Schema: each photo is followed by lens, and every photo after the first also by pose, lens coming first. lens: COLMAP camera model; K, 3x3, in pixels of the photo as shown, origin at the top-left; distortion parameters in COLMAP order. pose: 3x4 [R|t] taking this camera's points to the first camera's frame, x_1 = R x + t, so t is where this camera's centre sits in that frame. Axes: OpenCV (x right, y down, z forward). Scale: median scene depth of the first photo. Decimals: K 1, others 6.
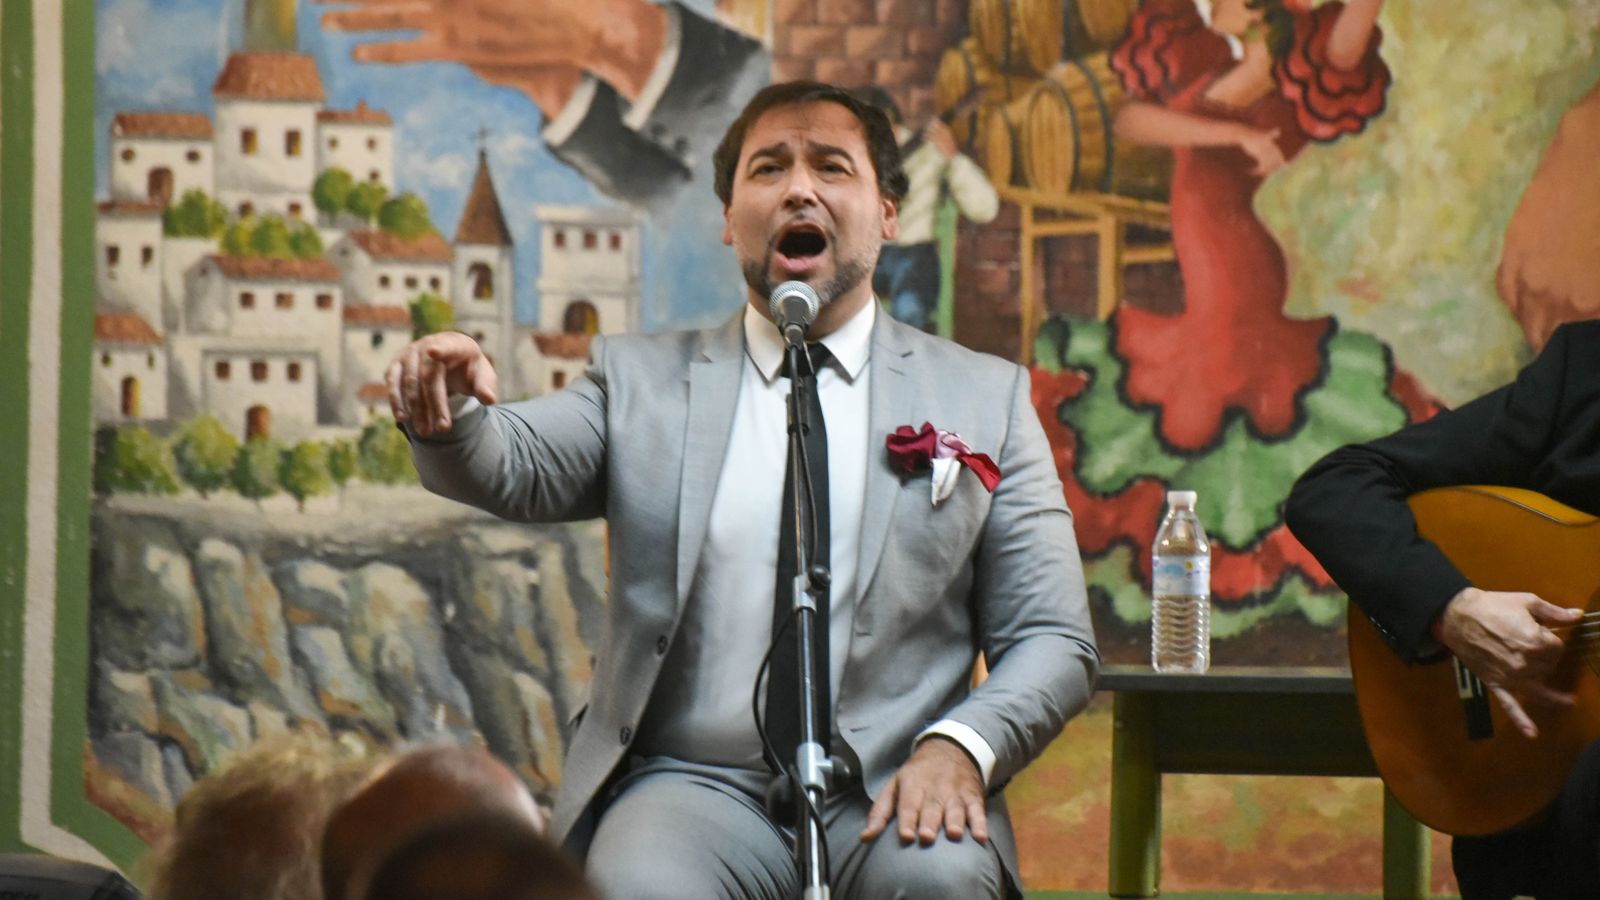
lens RADIAL K [[5969.2, 0, 867.5], [0, 5969.2, 447.3], [0, 0, 1]] dist [0.060736, -2.685730]
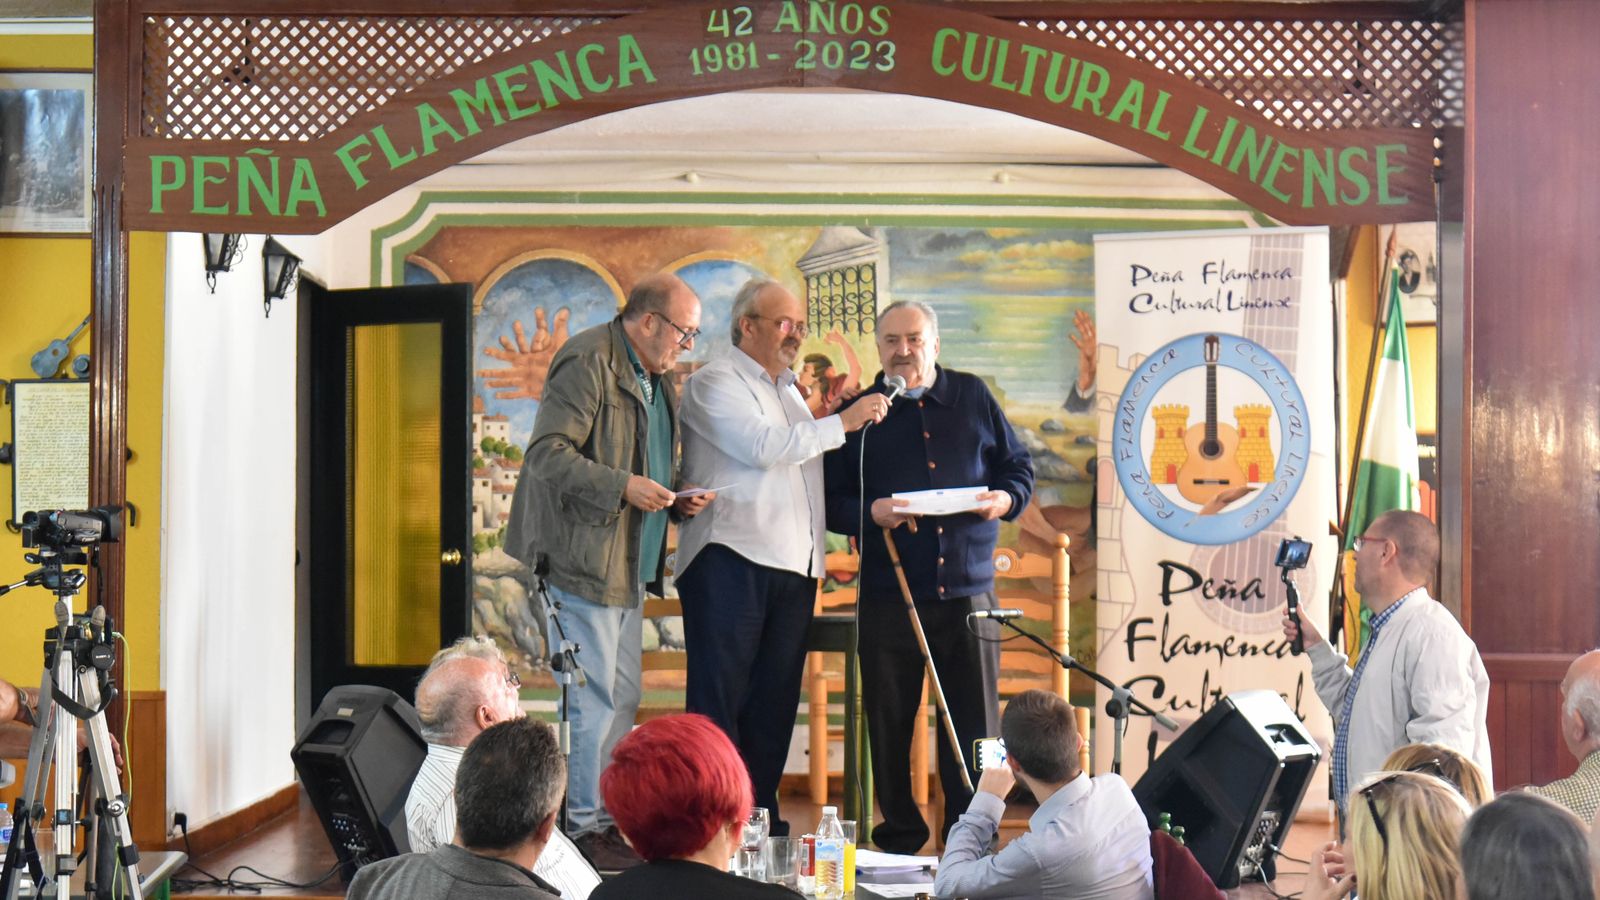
lens RADIAL K [[4183.0, 0, 536.0], [0, 4183.0, 446.2], [0, 0, 1]] dist [0.018956, -0.270002]
pose [[0.998939, -0.007188, -0.045493, 0.022720], [0.006107, 0.999697, -0.023838, 0.004916], [0.045651, 0.023535, 0.998680, -0.969821]]
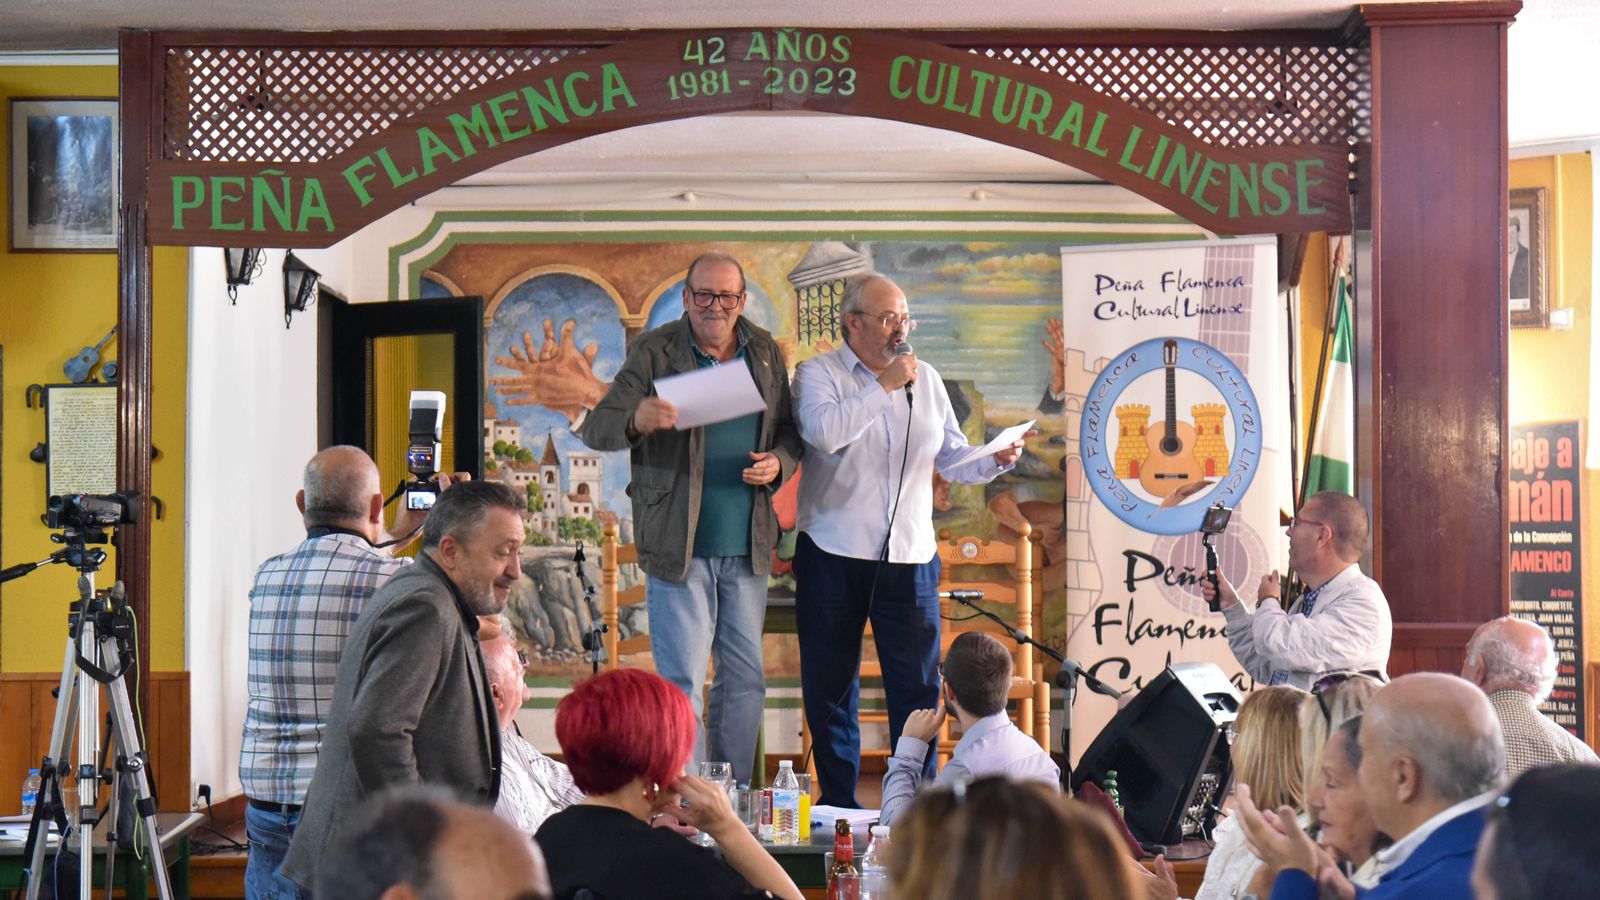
lens RADIAL K [[4954.0, 0, 858.5], [0, 4954.0, 453.9], [0, 0, 1]] dist [0.044780, 0.418200]
pose [[0.999569, -0.015219, -0.025097, 0.153219], [0.014115, 0.998950, -0.043582, 0.071251], [0.025734, 0.043209, 0.998735, -1.485071]]
